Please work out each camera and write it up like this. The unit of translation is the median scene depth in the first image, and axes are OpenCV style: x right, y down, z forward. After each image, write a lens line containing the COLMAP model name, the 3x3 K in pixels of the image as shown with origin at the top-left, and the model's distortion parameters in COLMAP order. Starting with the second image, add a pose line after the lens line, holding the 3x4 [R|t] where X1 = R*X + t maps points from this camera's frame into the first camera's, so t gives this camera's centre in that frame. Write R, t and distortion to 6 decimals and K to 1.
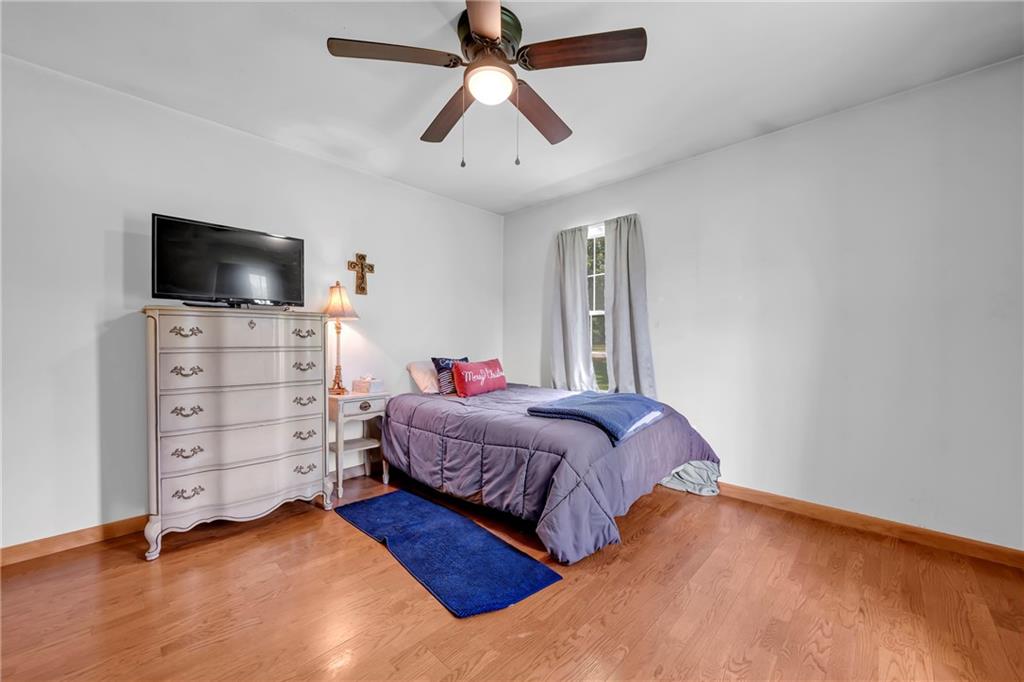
lens RADIAL K [[395.8, 0, 516.3], [0, 395.8, 343.9], [0, 0, 1]] dist [0.000655, 0.000308]
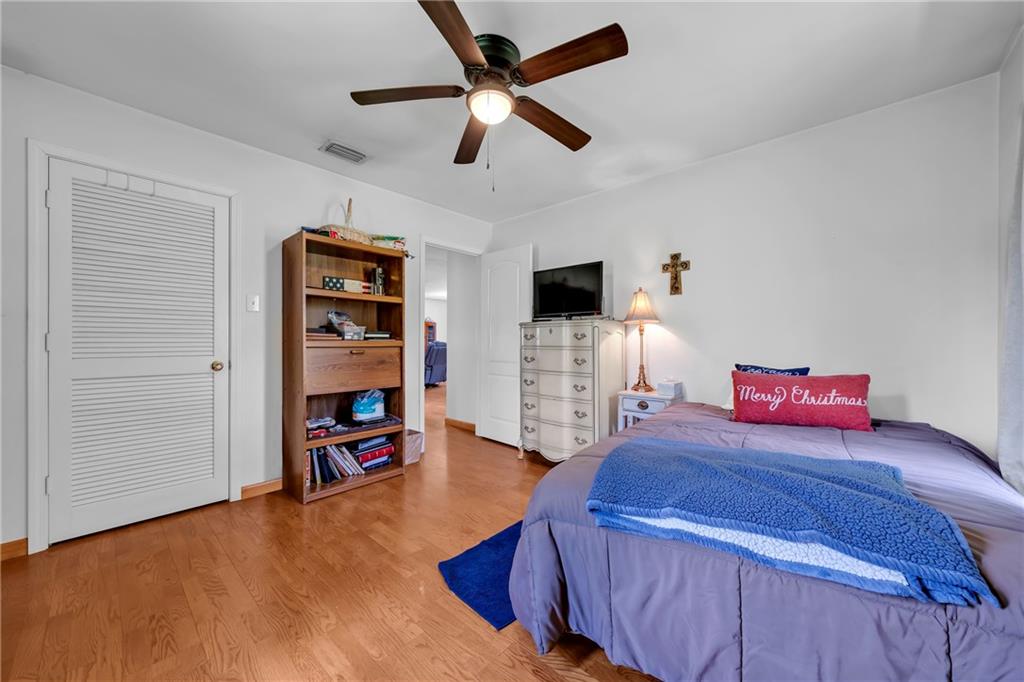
lens RADIAL K [[379.8, 0, 505.1], [0, 379.8, 340.2], [0, 0, 1]] dist [-0.000993, 0.000077]
pose [[0.001601, -0.005091, -0.999986, 0.380621], [-0.008104, 0.999954, -0.005103, -0.002779], [0.999966, 0.008112, 0.001560, 0.401626]]
